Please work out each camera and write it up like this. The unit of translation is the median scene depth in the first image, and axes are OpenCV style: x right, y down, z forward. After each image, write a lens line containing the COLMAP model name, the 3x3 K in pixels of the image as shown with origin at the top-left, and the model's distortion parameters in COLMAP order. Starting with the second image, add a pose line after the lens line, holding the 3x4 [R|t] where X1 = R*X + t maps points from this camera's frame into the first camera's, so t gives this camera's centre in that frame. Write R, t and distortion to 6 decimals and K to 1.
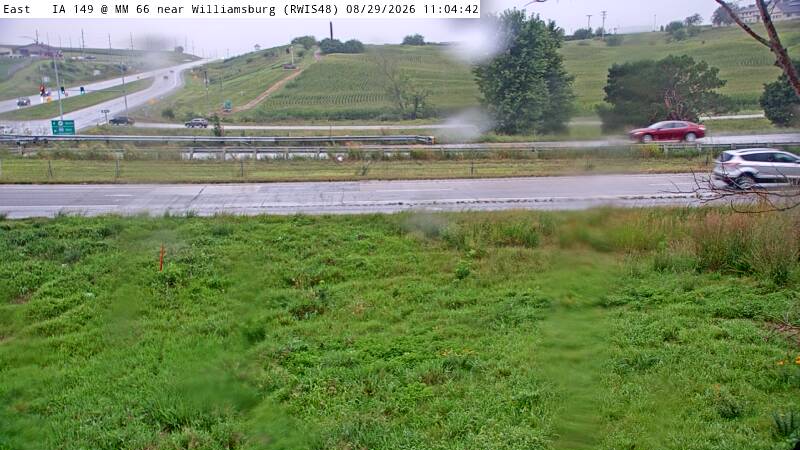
lens RADIAL K [[1155.9, 0, 405.0], [0, 1155.9, 231.2], [0, 0, 1]] dist [0.551839, 0.000000]
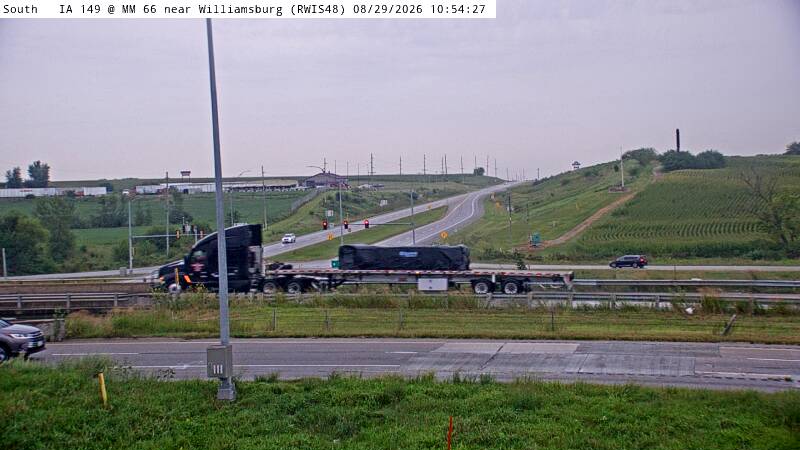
lens RADIAL K [[1155.9, 0, 401.4], [0, 1155.9, 221.0], [0, 0, 1]] dist [0.551839, 0.000000]
pose [[0.962258, -0.006598, -0.272057, -0.026730], [-0.031926, 0.990066, -0.136931, -0.010273], [0.270258, 0.140448, 0.952489, 0.244001]]
